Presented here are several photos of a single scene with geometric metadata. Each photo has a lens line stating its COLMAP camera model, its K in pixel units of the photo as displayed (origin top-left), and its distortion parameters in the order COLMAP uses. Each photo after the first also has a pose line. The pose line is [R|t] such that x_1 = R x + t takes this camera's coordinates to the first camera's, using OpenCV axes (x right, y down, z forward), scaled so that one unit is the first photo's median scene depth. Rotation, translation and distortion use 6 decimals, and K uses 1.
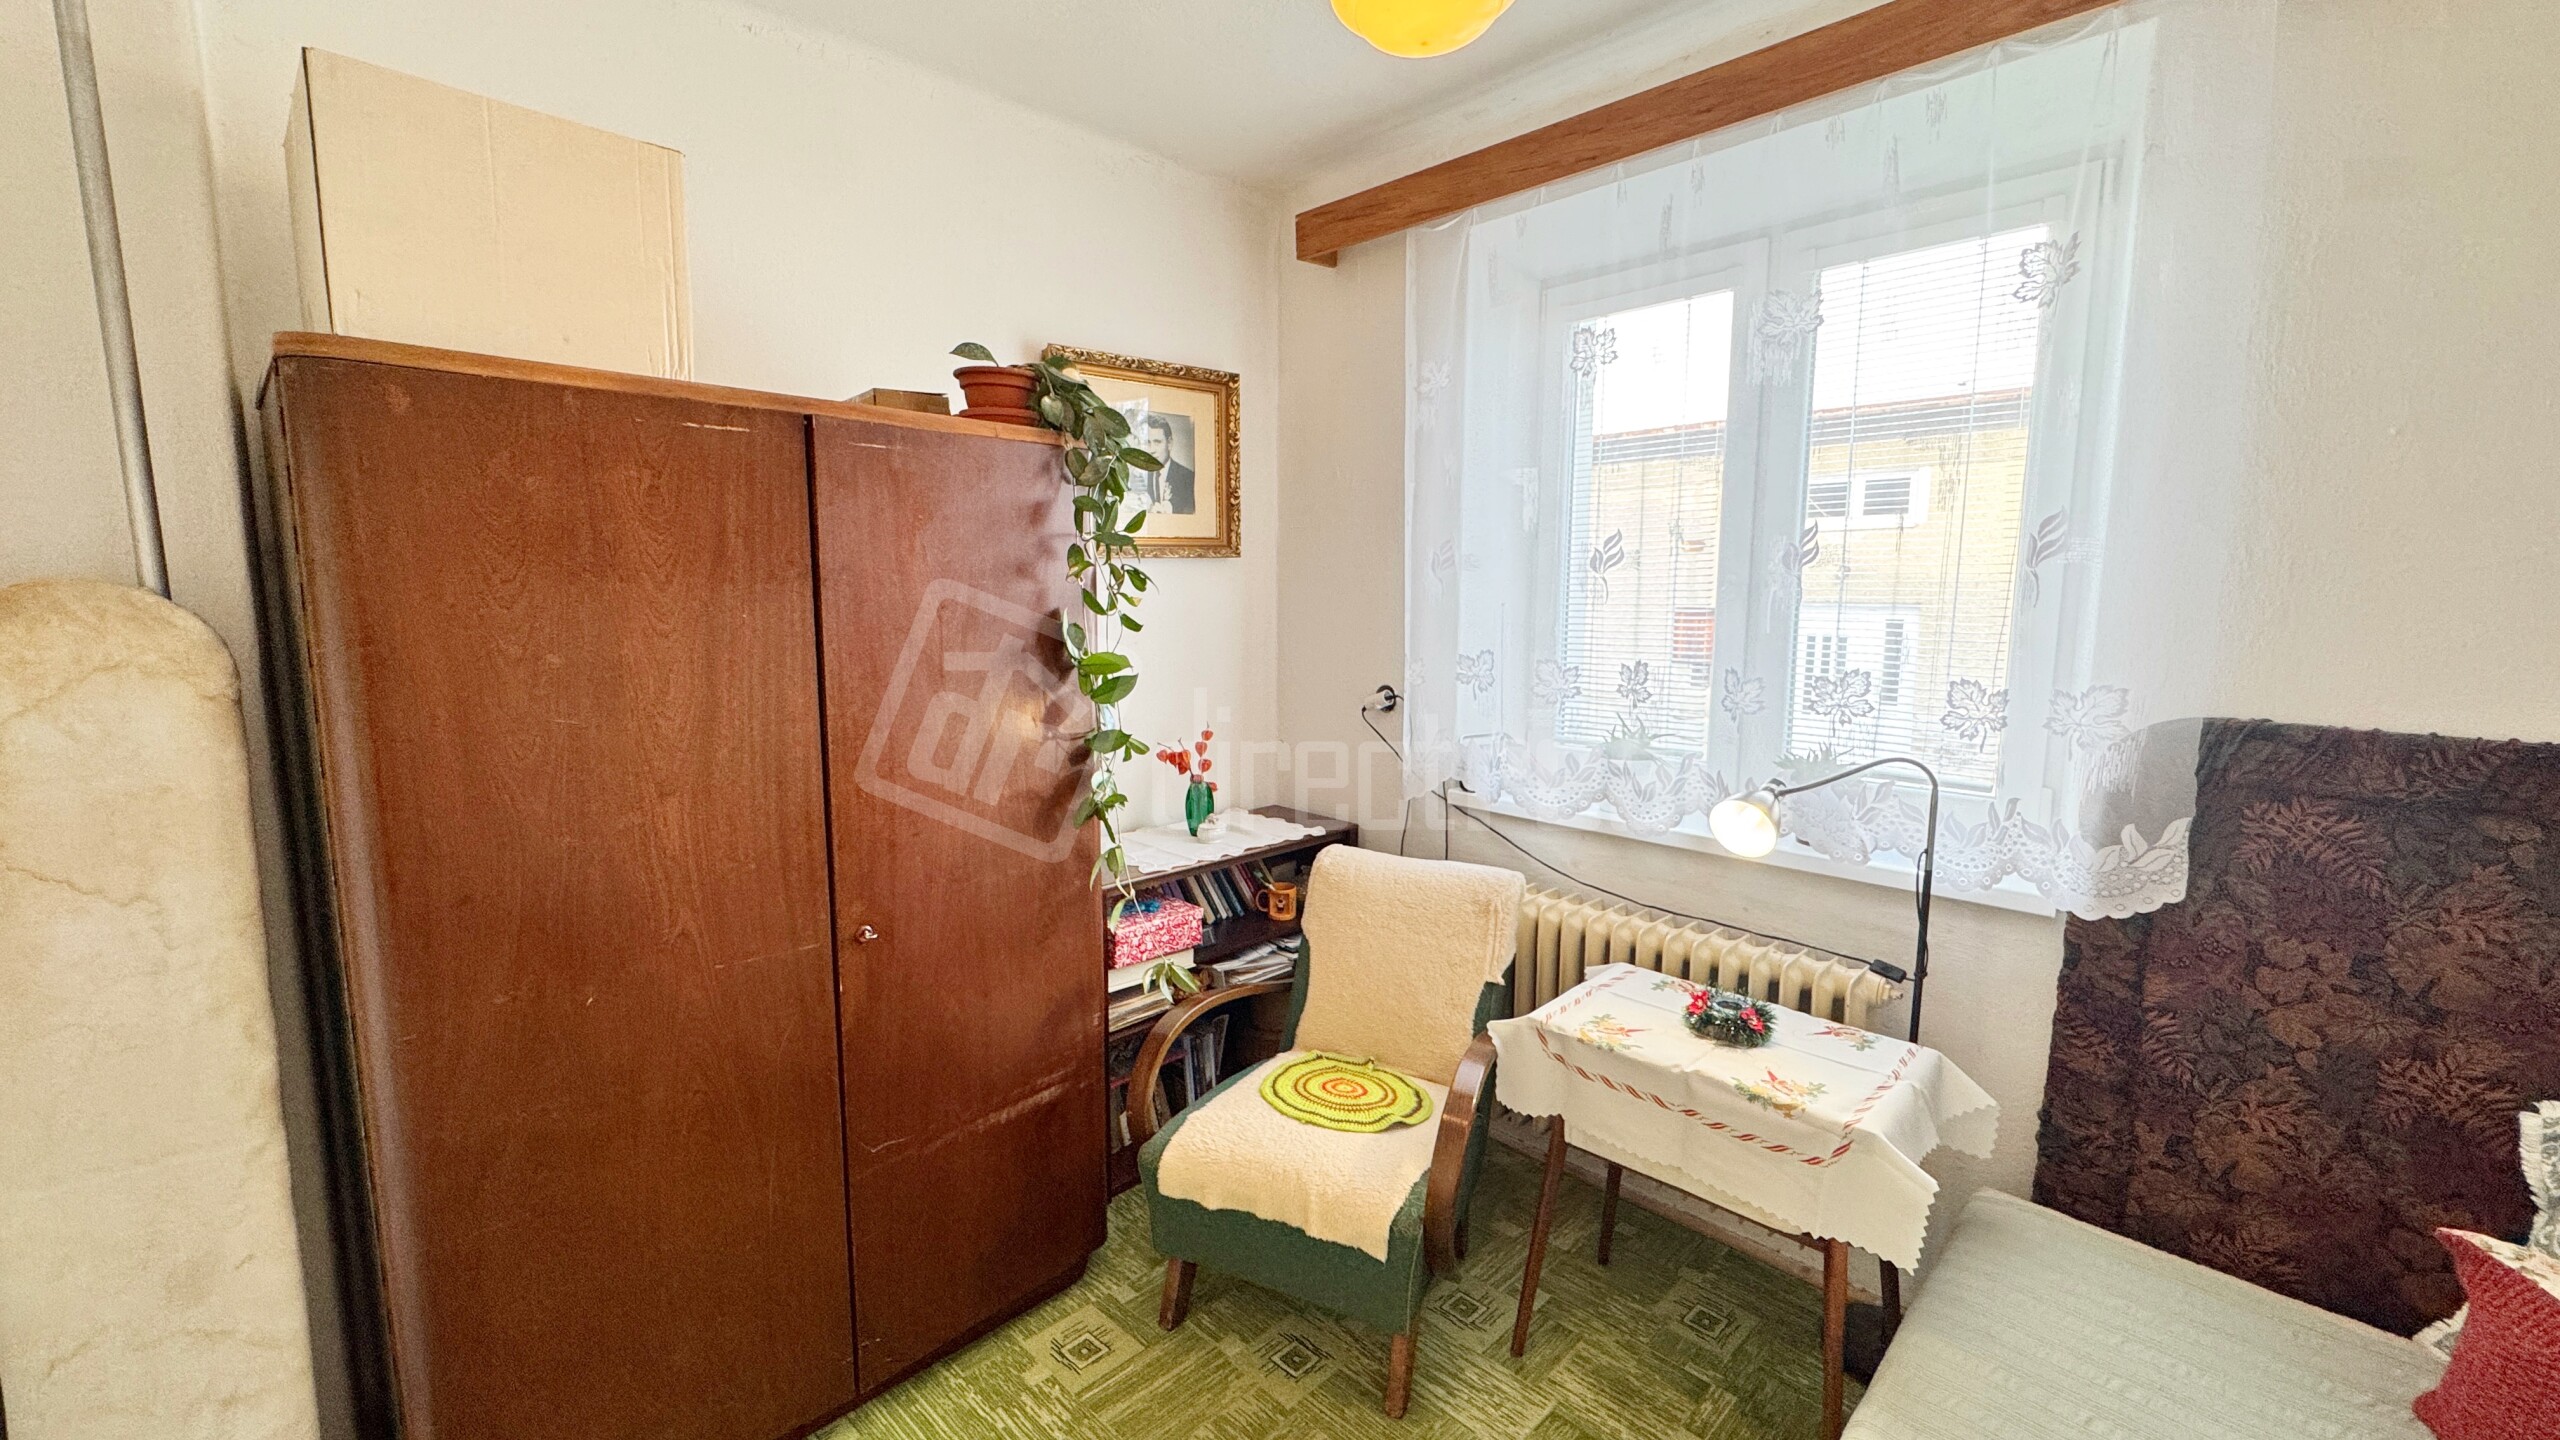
lens RADIAL K [[1020.4, 0, 1281.9], [0, 1020.4, 721.0], [0, 0, 1]] dist [-0.001394, -0.001000]
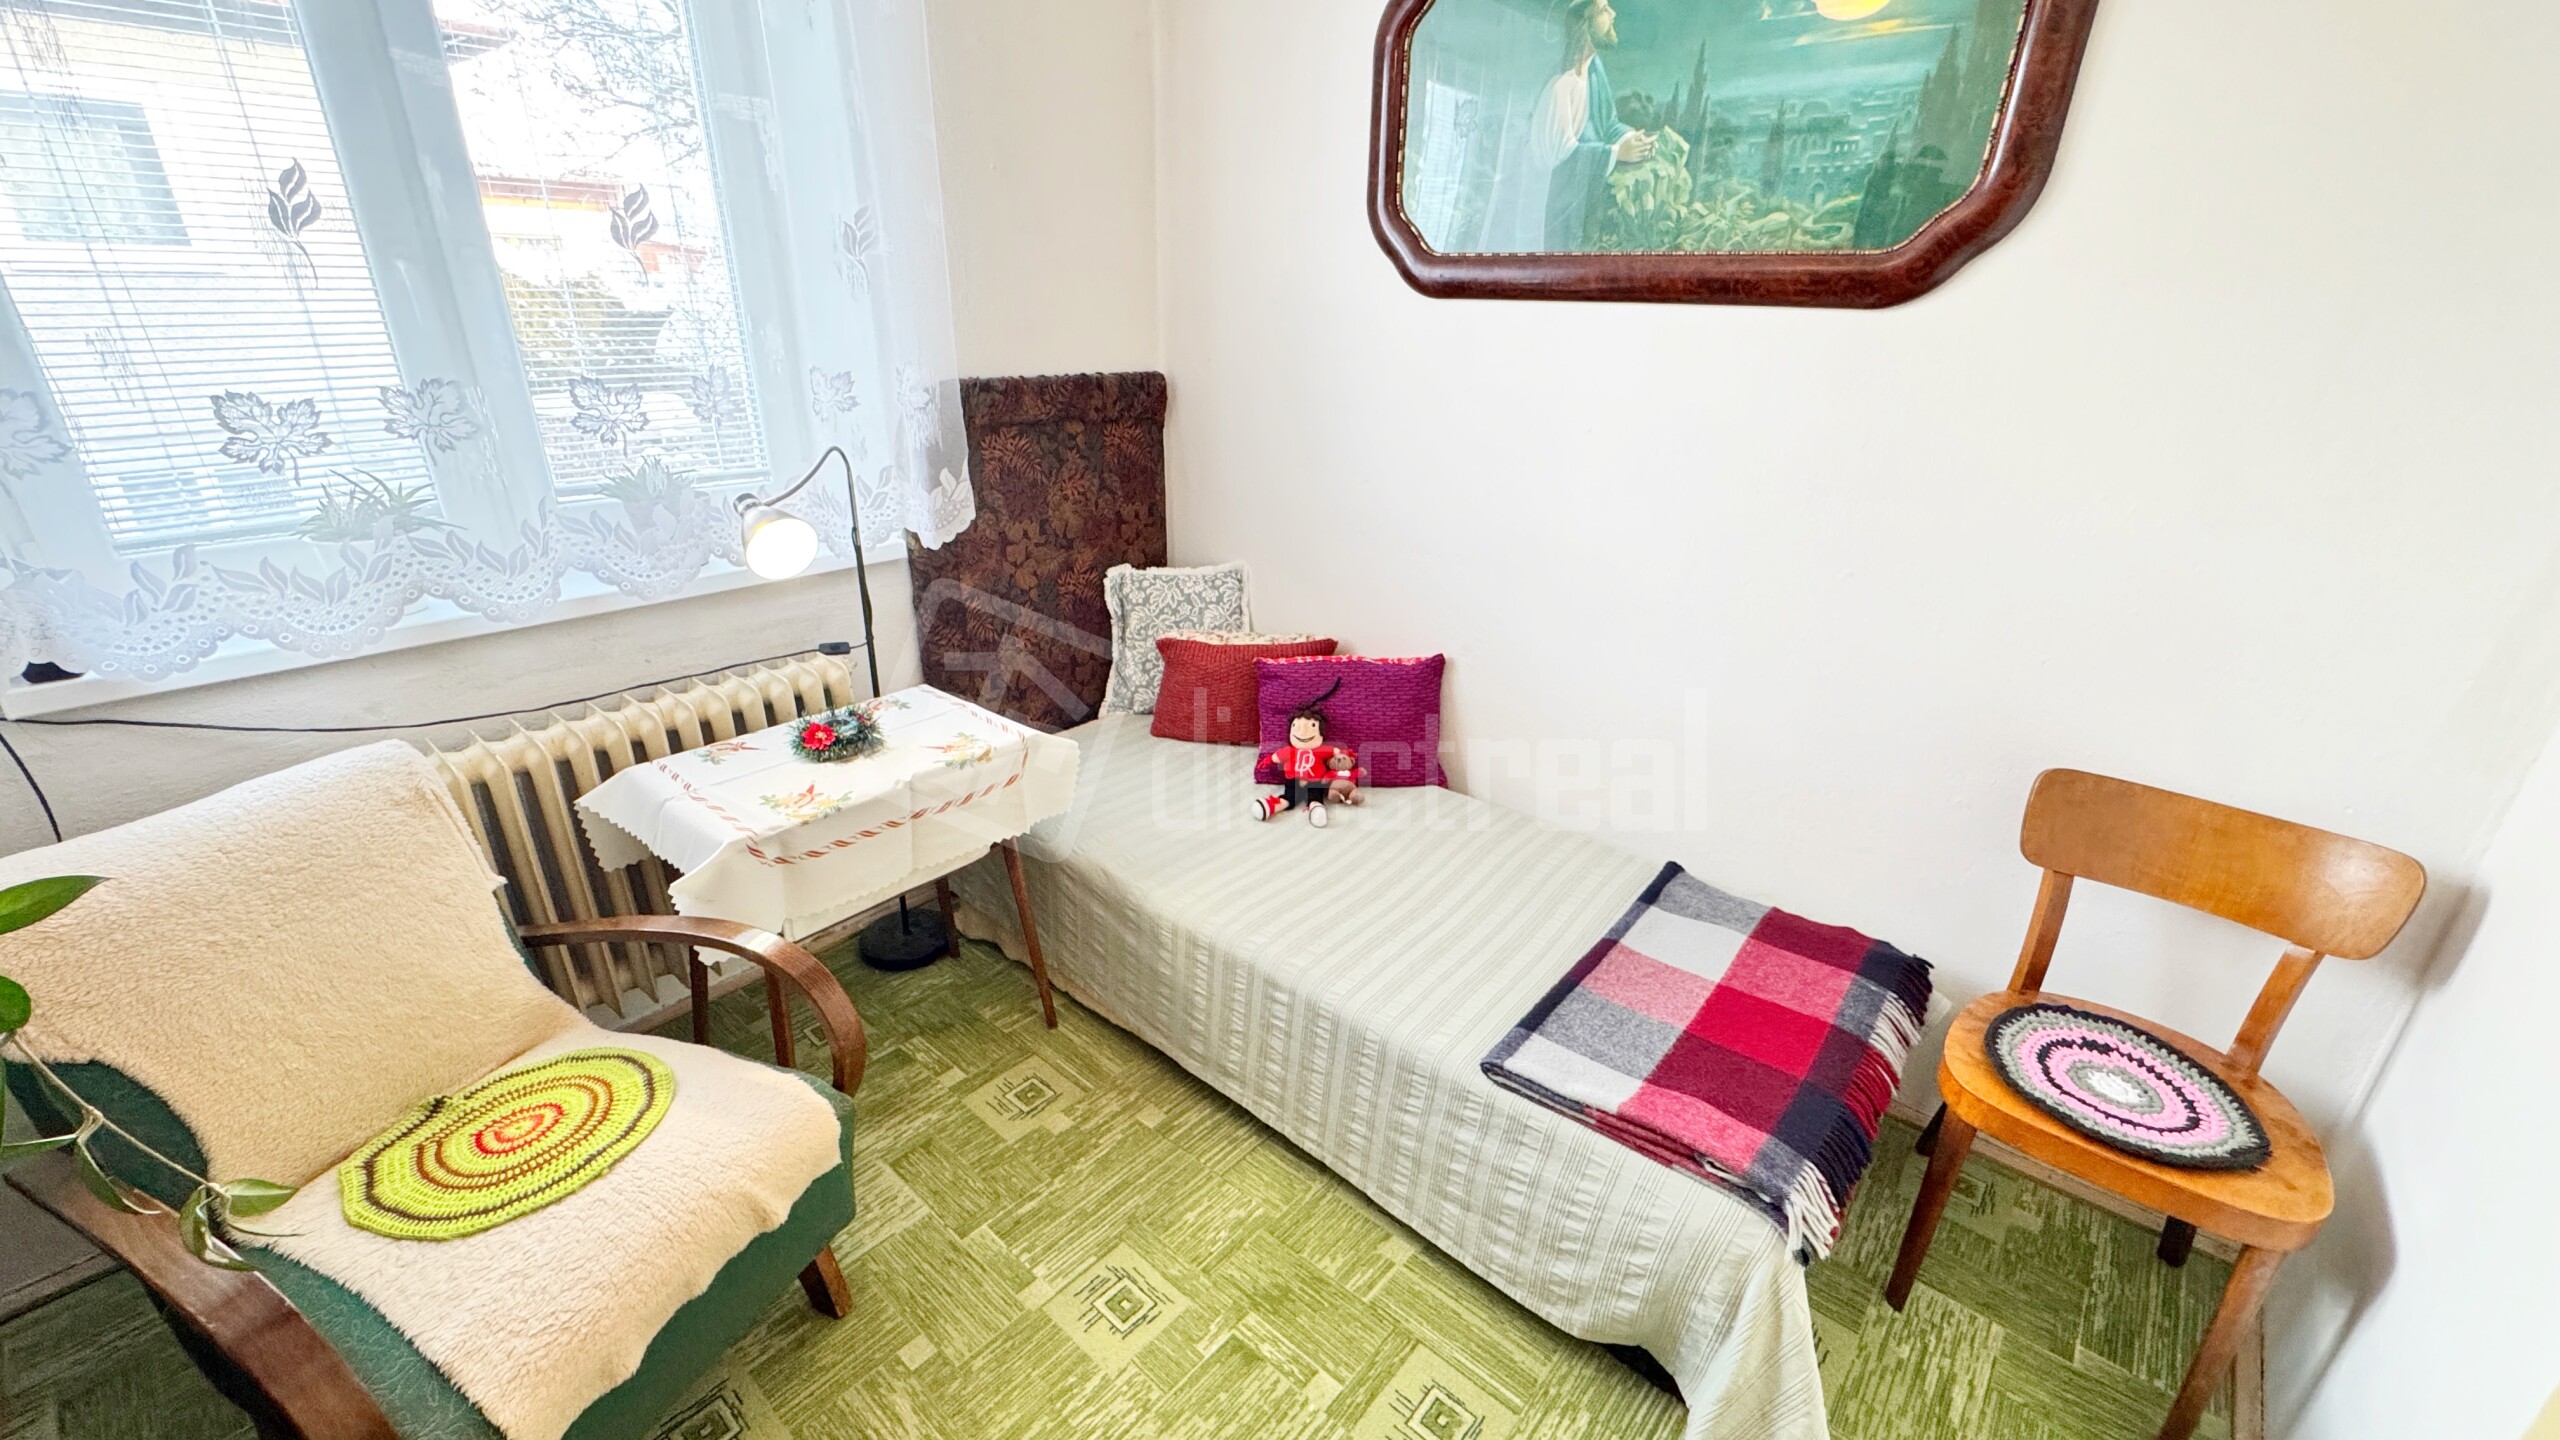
lens RADIAL K [[1020.4, 0, 1279.9], [0, 1020.4, 719.9], [0, 0, 1]] dist [-0.001394, -0.001000]
pose [[-0.076682, -0.391478, 0.916987, -0.508875], [0.105048, 0.911404, 0.397879, -0.077101], [-0.991506, 0.126838, -0.028764, 0.593436]]
